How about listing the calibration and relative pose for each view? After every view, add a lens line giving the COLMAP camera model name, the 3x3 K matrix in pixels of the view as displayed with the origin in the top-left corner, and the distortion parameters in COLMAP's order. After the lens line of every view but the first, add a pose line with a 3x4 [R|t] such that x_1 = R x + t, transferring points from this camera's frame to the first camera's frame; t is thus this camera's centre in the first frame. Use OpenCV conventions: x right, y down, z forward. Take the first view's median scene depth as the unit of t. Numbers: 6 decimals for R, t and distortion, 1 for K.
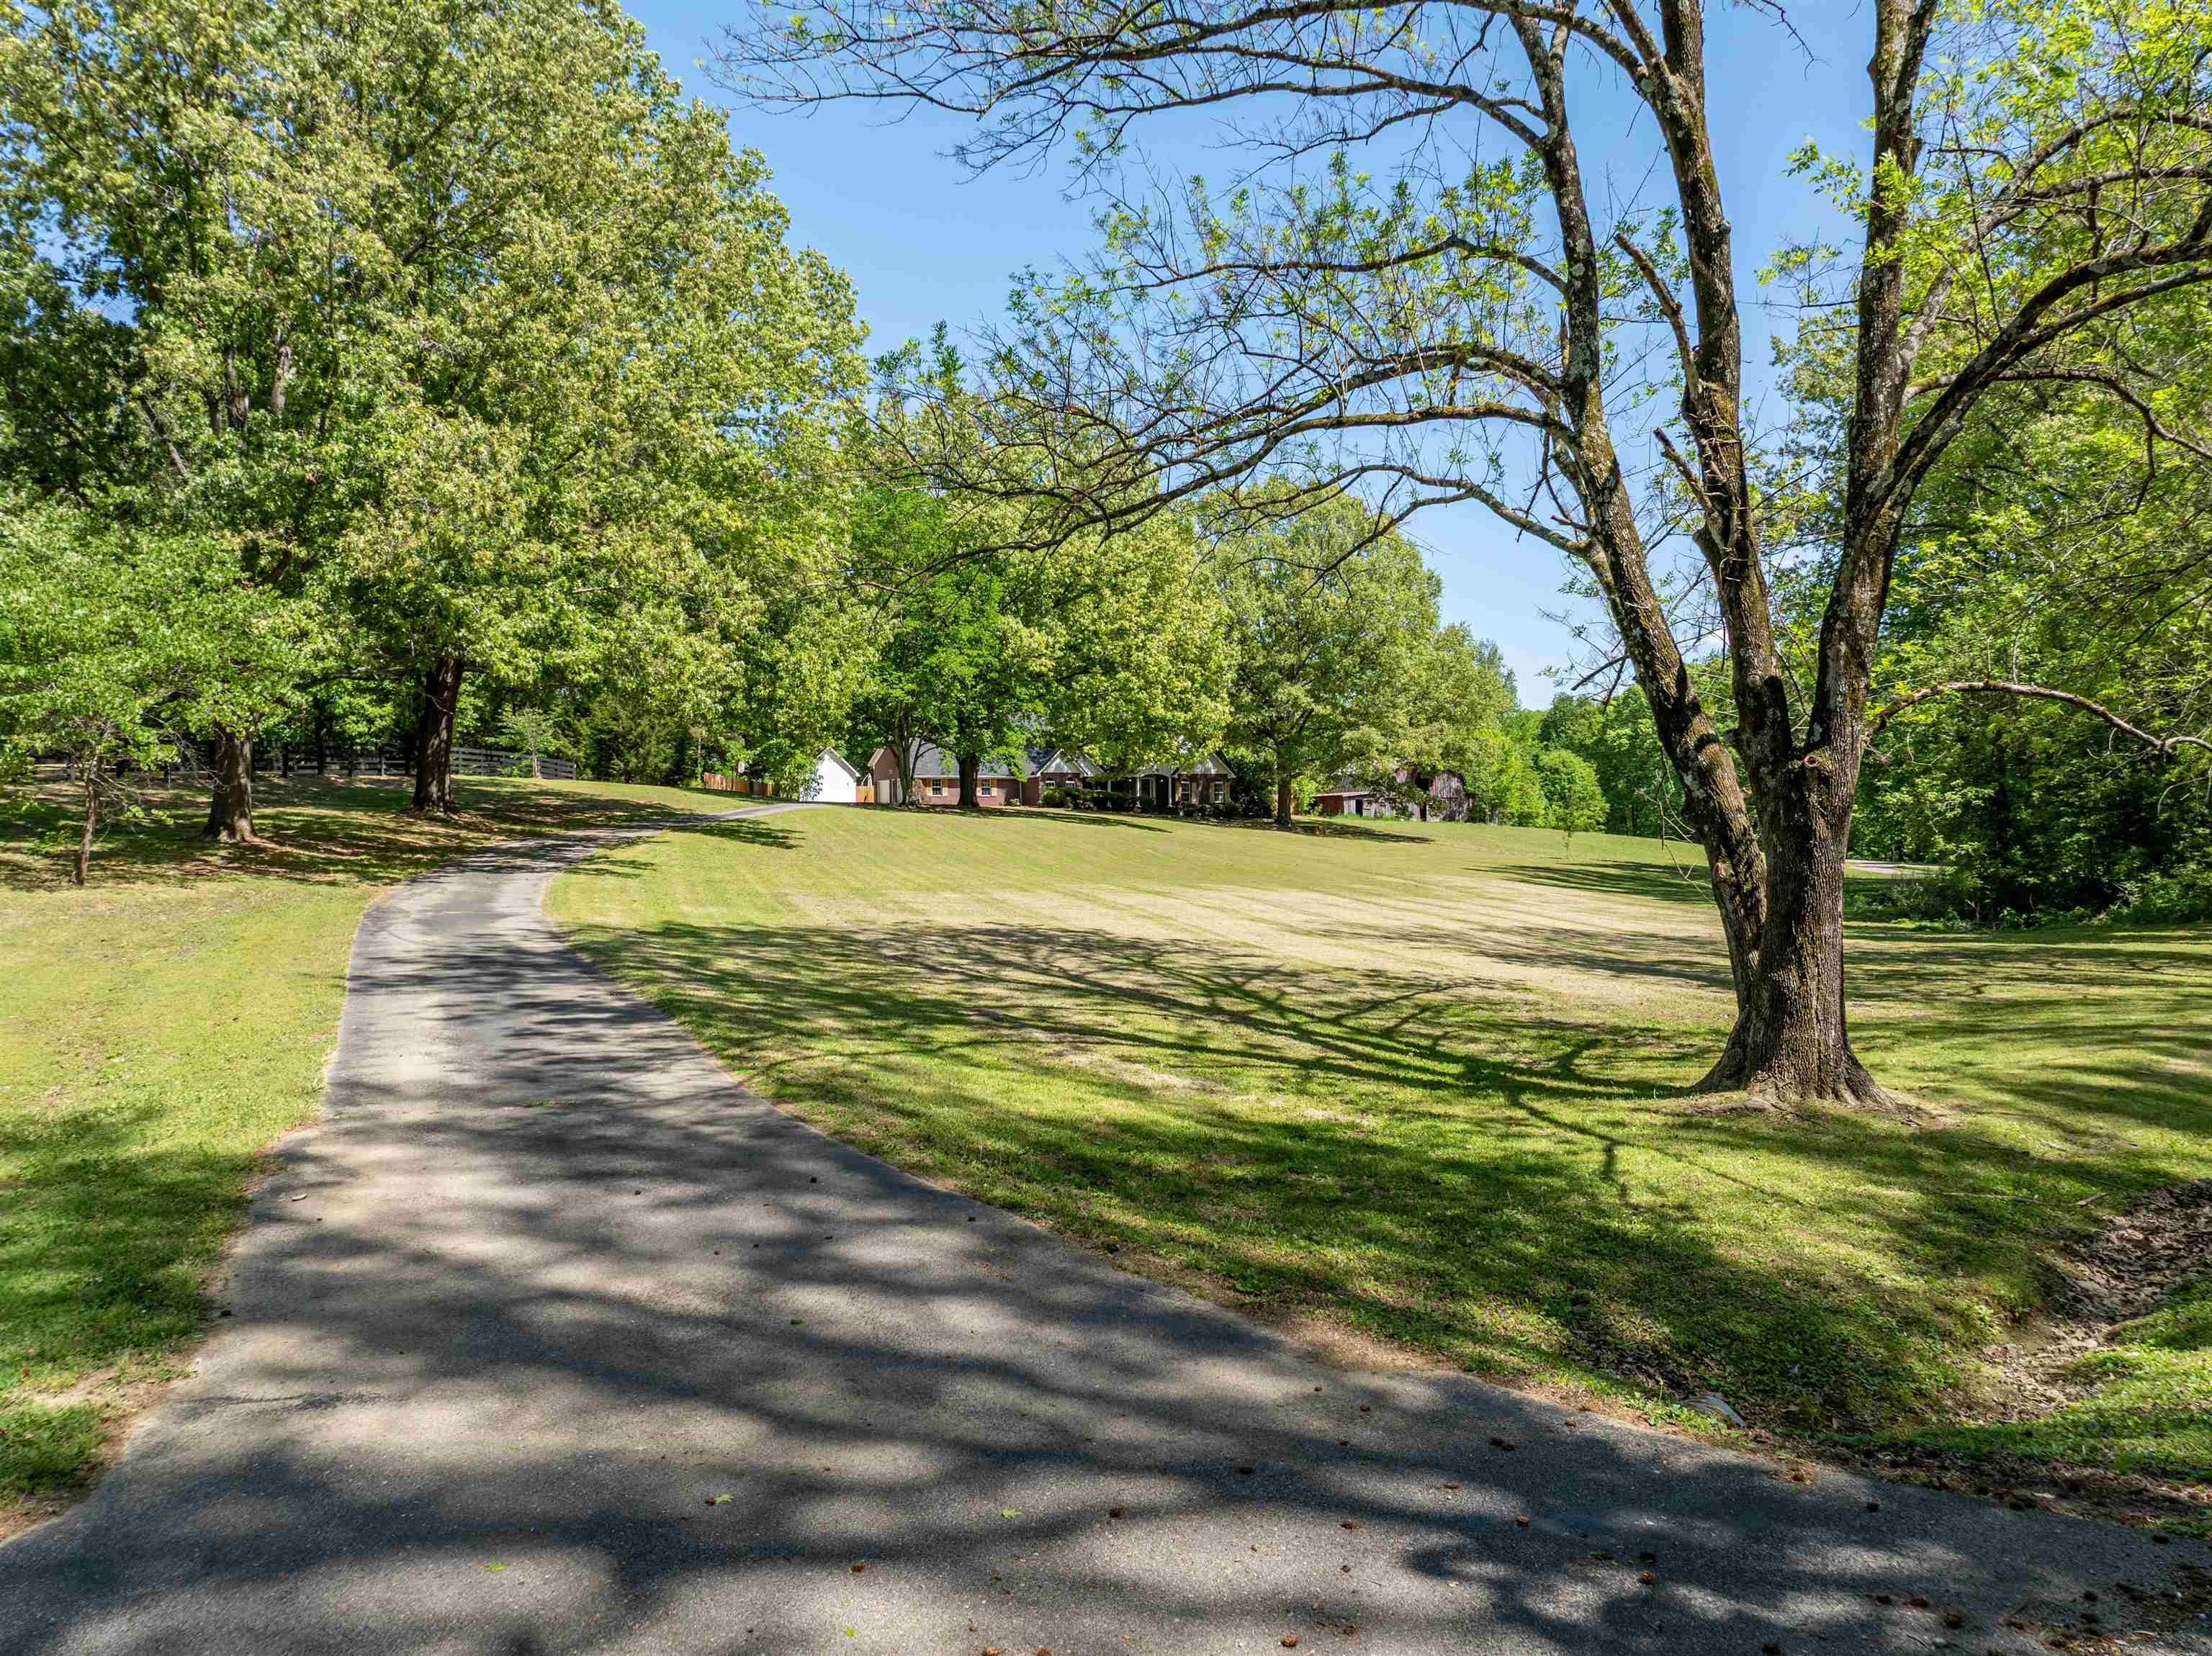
lens RADIAL K [[1588.5, 0, 1110.3], [0, 1588.5, 819.3], [0, 0, 1]] dist [-0.035533, -0.007617]
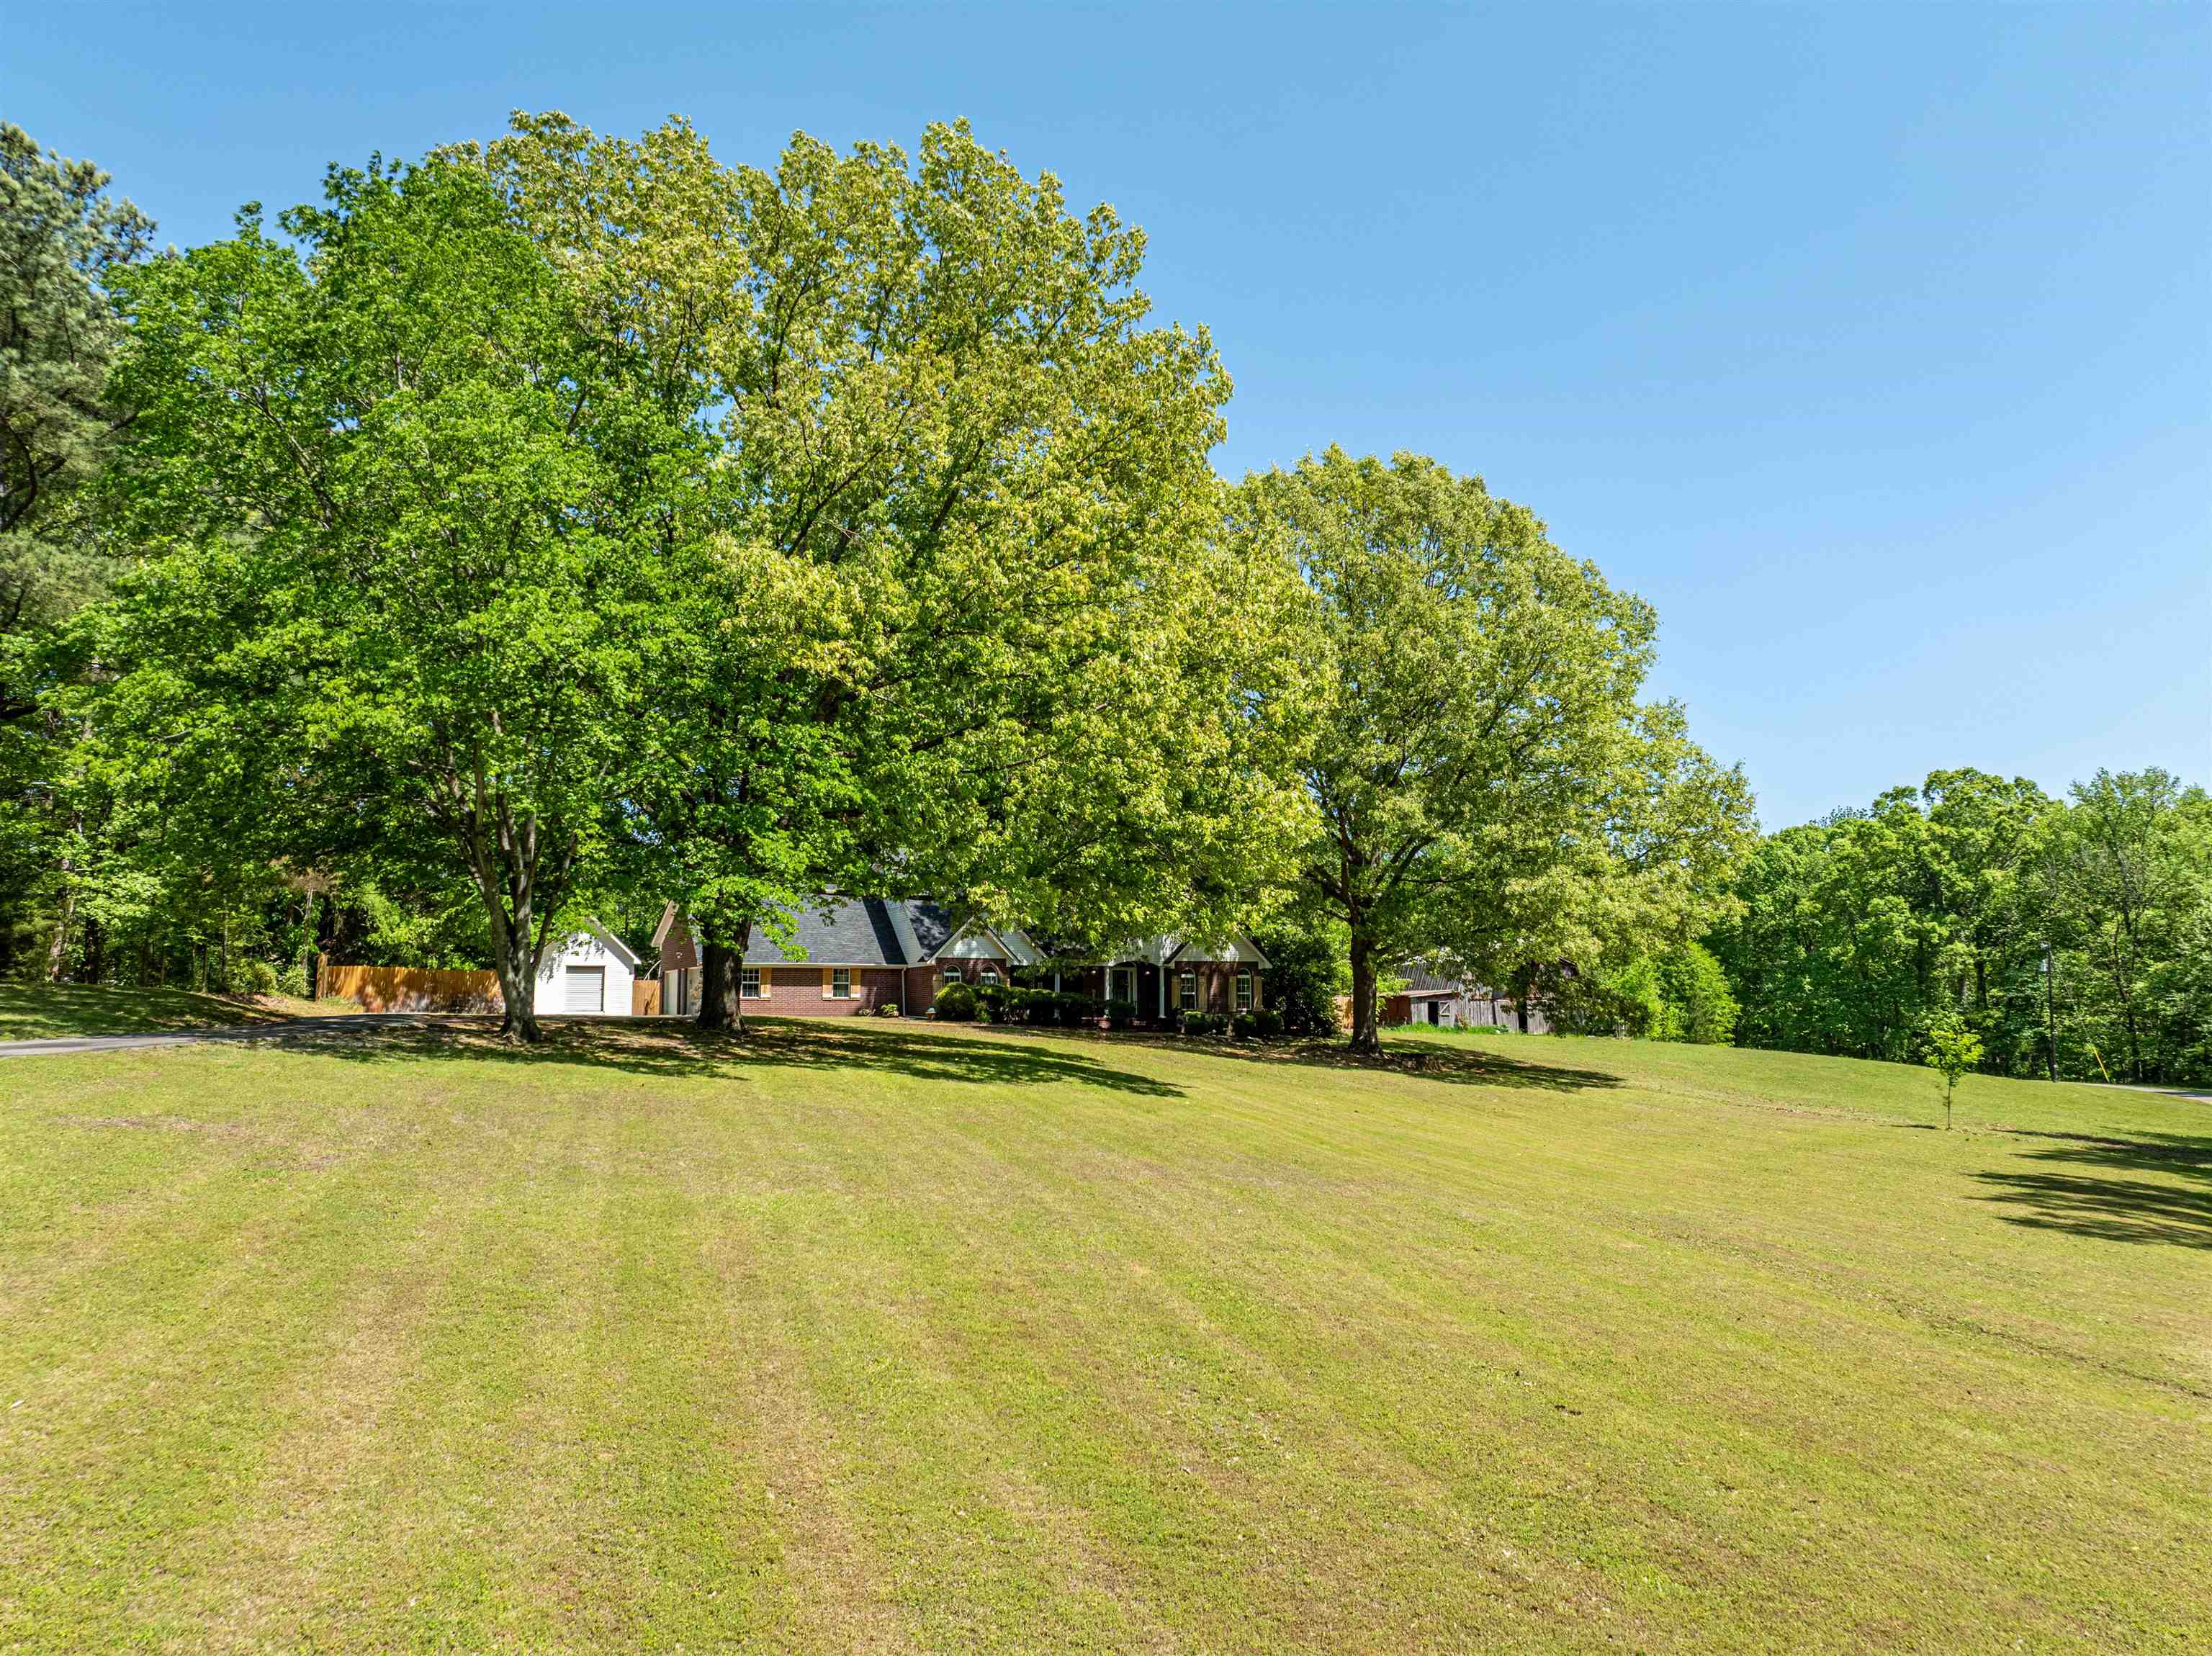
lens RADIAL K [[1588.5, 0, 1110.3], [0, 1588.5, 819.3], [0, 0, 1]] dist [-0.035533, -0.007617]
pose [[0.999857, 0.004540, 0.016313, 0.009258], [-0.002545, 0.992733, -0.120310, -0.011023], [-0.016741, 0.120251, 0.992602, 0.435355]]
